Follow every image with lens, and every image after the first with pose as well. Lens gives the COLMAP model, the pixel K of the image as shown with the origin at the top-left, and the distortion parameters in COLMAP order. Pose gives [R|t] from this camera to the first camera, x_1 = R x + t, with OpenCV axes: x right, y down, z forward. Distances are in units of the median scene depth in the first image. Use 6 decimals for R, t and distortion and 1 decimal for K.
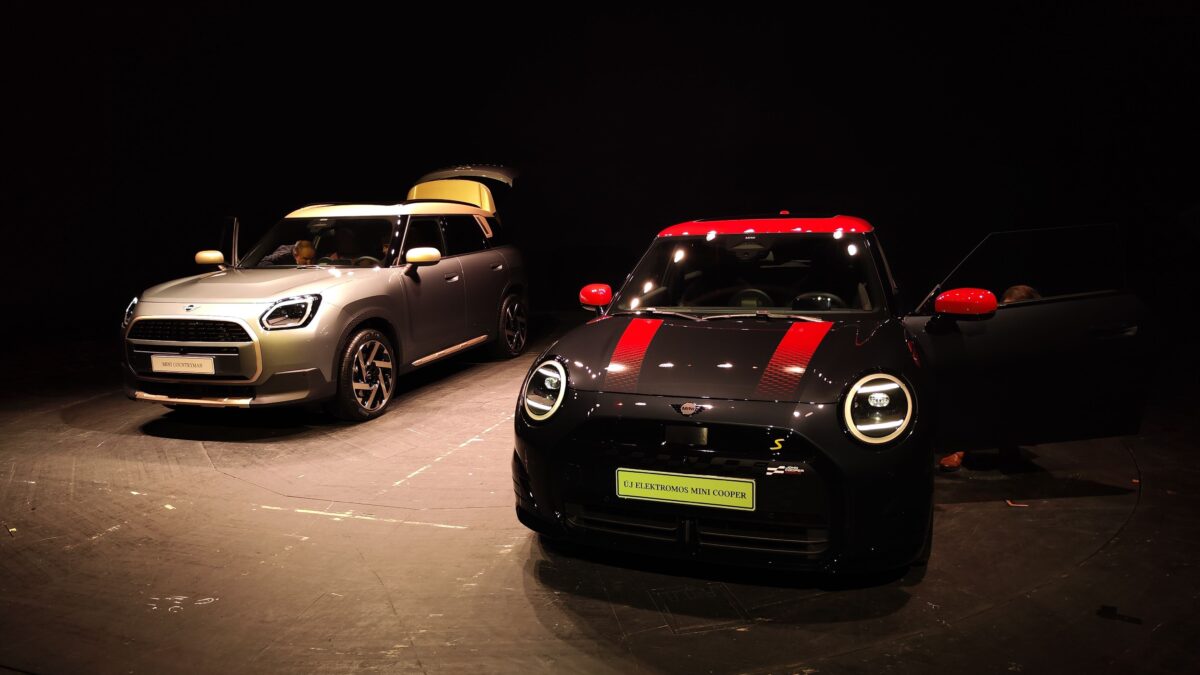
lens RADIAL K [[794.0, 0, 579.4], [0, 794.0, 331.9], [0, 0, 1]] dist [0.007946, -0.001981]
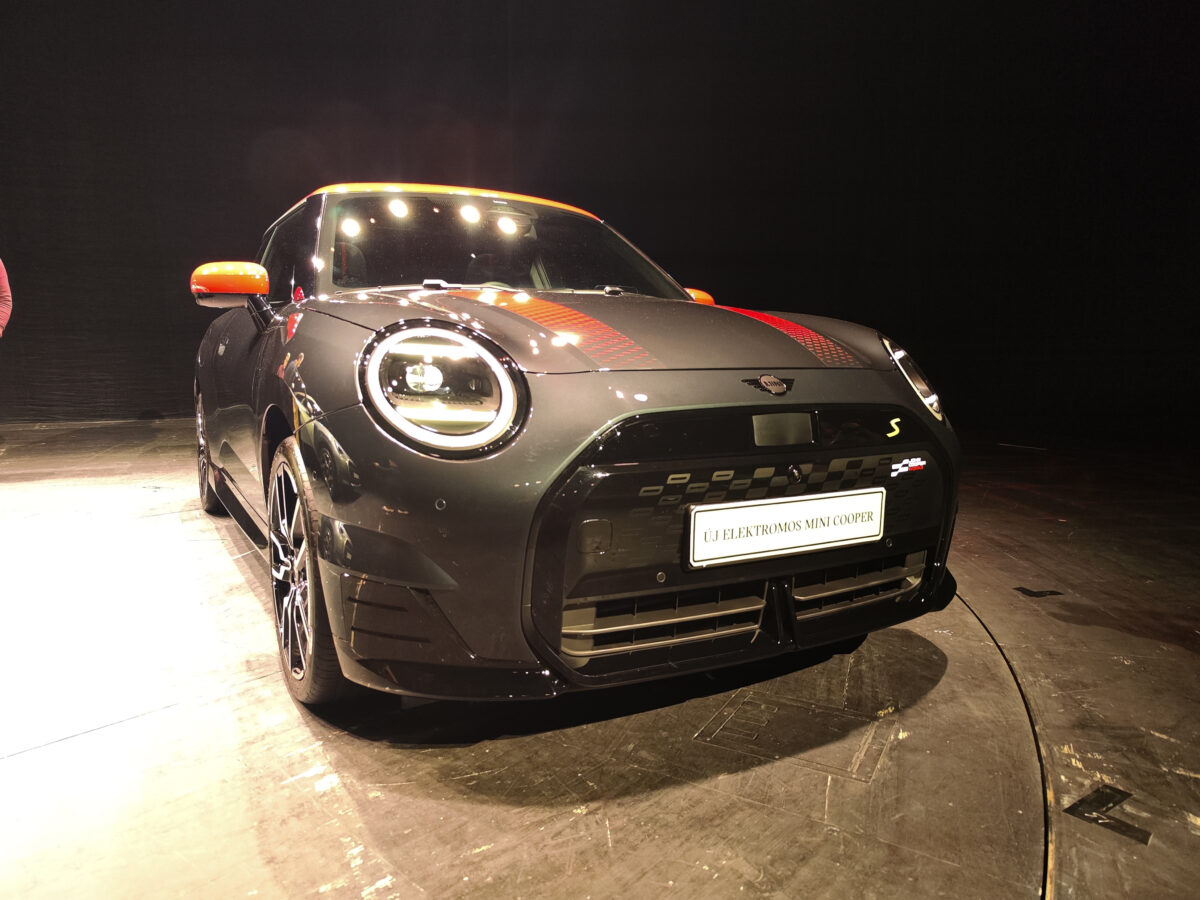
lens RADIAL K [[818.0, 0, 581.6], [0, 818.0, 450.5], [0, 0, 1]] dist [0.020915, -0.002317]
pose [[0.656244, -0.063187, 0.751899, -0.208463], [0.080006, 0.996697, 0.013931, 0.066972], [-0.750296, 0.051014, 0.659131, 0.387388]]
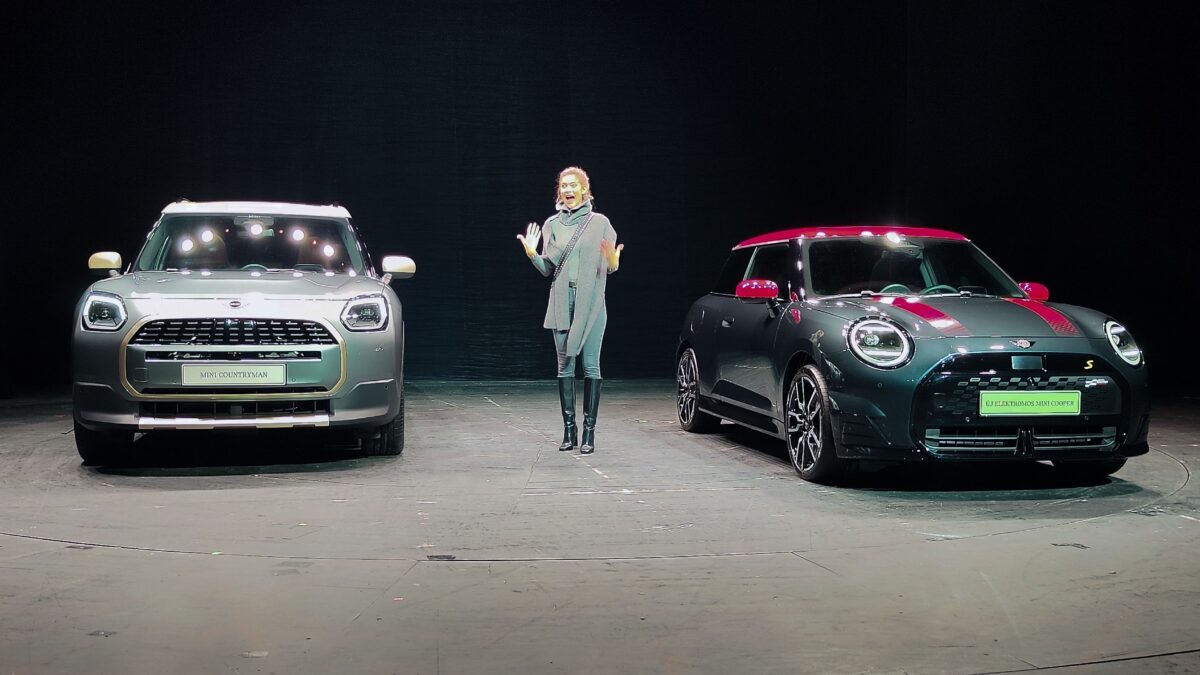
lens RADIAL K [[1118.9, 0, 600.0], [0, 1118.9, 337.5], [0, 0, 1]] dist [0.002370, -0.000758]
pose [[0.873510, 0.017547, 0.486490, -0.733316], [0.037923, 0.993861, -0.103938, 0.135220], [-0.485327, 0.109240, 0.867481, -0.140407]]
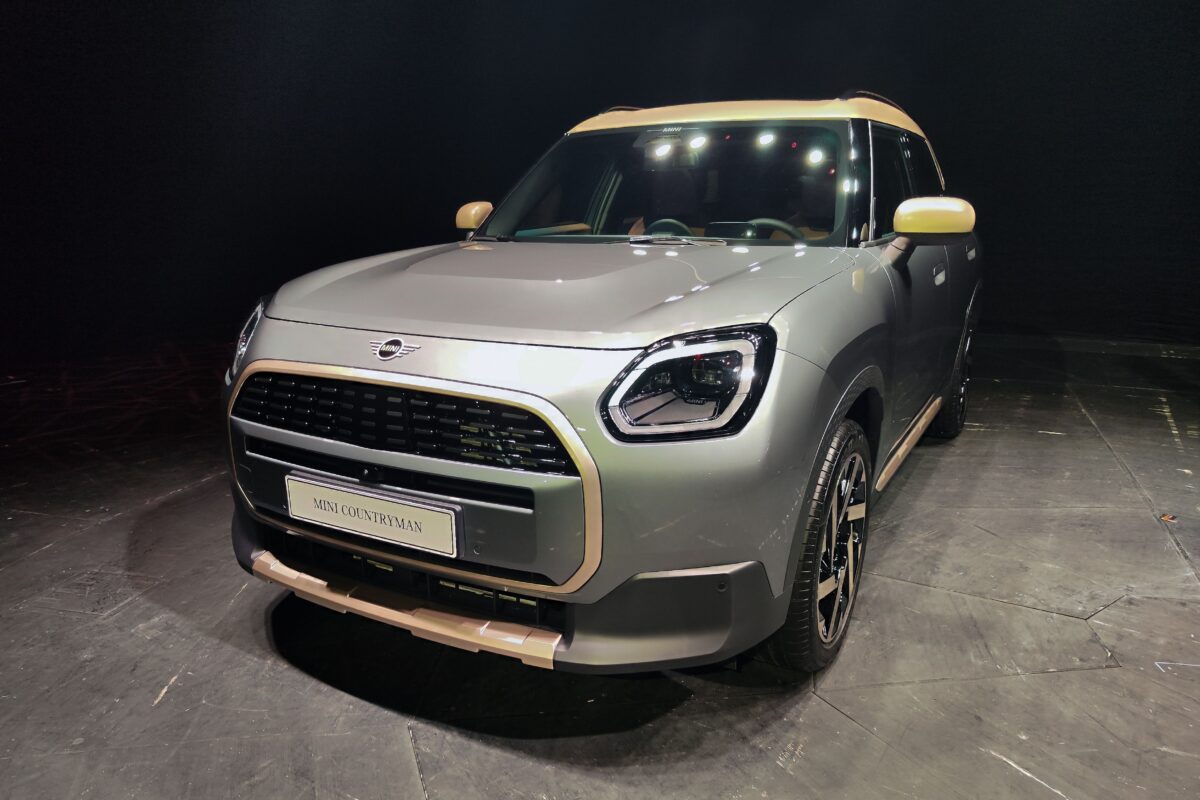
lens RADIAL K [[857.4, 0, 564.6], [0, 857.4, 432.2], [0, 0, 1]] dist [-0.001650, -0.000878]
pose [[0.973278, 0.079901, -0.215279, -0.343233], [-0.052926, 0.990325, 0.128281, -0.046662], [0.223446, -0.113459, 0.968090, 0.673103]]
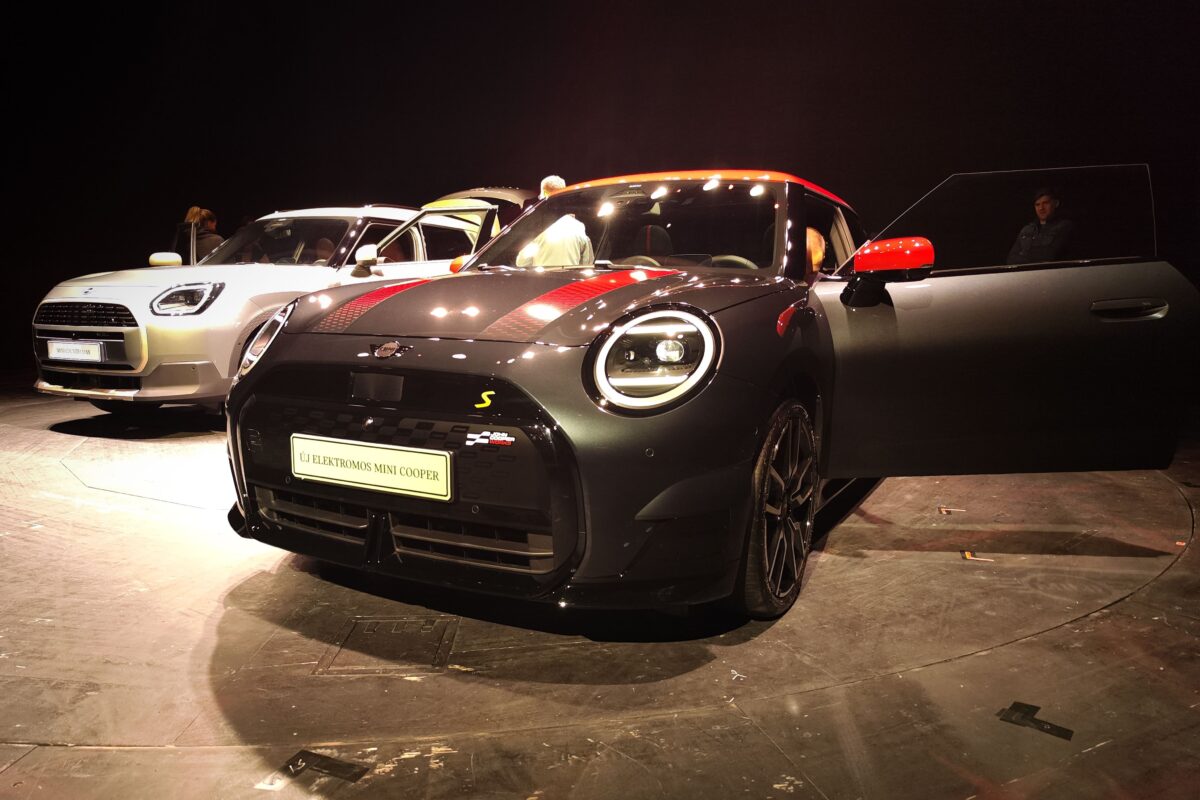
lens RADIAL K [[791.8, 0, 577.5], [0, 791.8, 375.1], [0, 0, 1]] dist [-0.001810, 0.000955]
pose [[0.987756, 0.046447, -0.148929, 0.215563], [-0.052328, 0.997988, -0.035812, 0.072080], [0.146966, 0.043166, 0.988199, 0.186487]]
